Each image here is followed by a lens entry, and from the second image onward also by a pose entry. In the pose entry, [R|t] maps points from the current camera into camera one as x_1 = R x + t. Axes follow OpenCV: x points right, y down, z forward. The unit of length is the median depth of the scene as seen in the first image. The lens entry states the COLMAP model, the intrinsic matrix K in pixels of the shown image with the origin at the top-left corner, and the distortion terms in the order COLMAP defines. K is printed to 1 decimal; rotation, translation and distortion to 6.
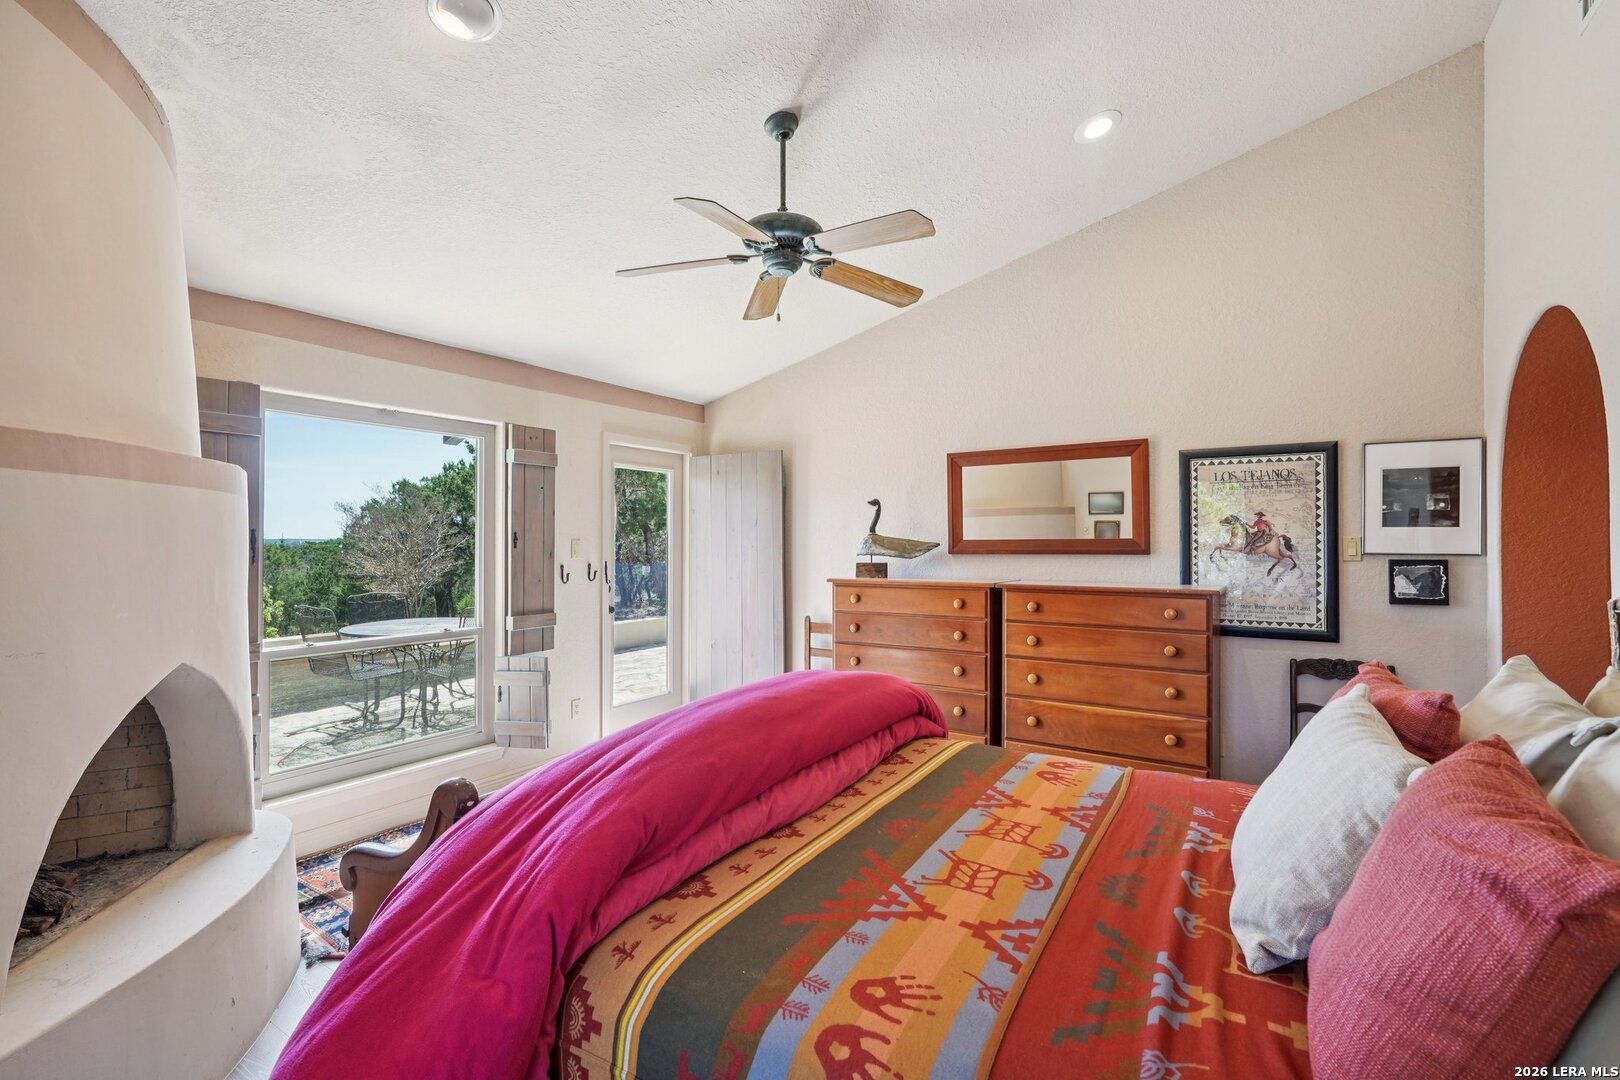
lens RADIAL K [[718.2, 0, 803.3], [0, 718.2, 539.3], [0, 0, 1]] dist [0.001009, 0.000649]
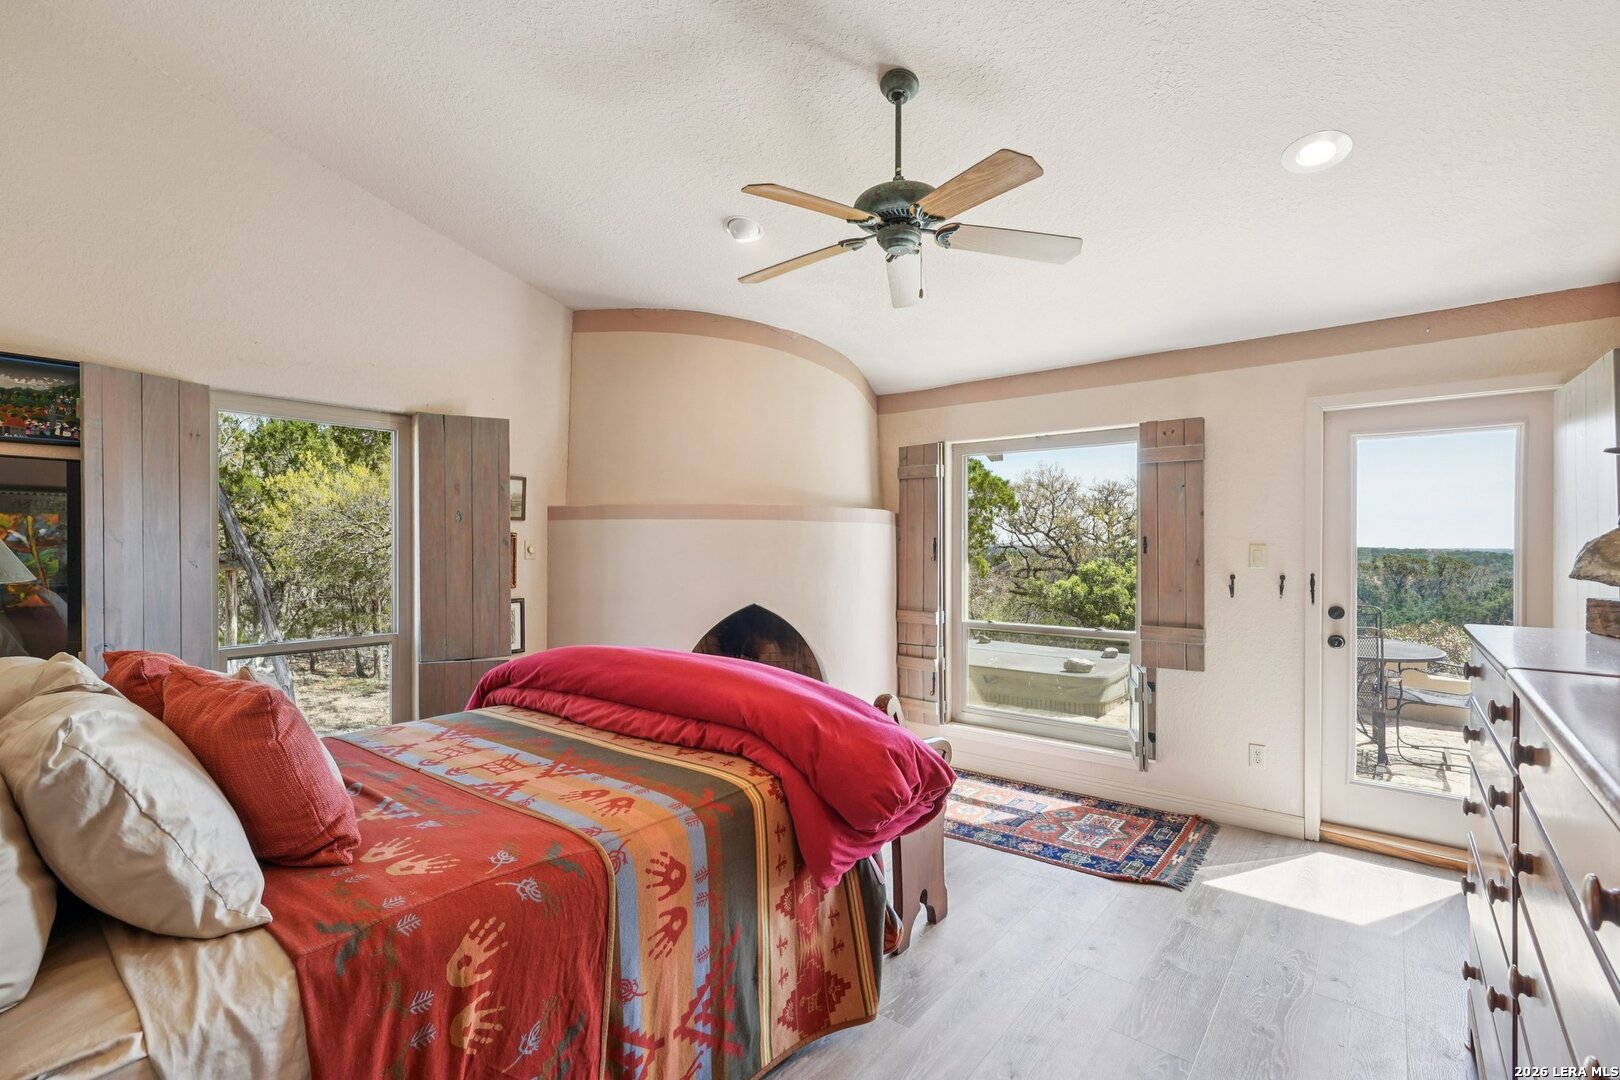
lens RADIAL K [[718.2, 0, 802.8], [0, 718.2, 548.7], [0, 0, 1]] dist [0.001009, 0.000649]
pose [[-0.095628, -0.000171, -0.995417, 1.395896], [0.002503, 0.999997, -0.000413, 0.010941], [0.995414, -0.002531, -0.095628, 1.517708]]
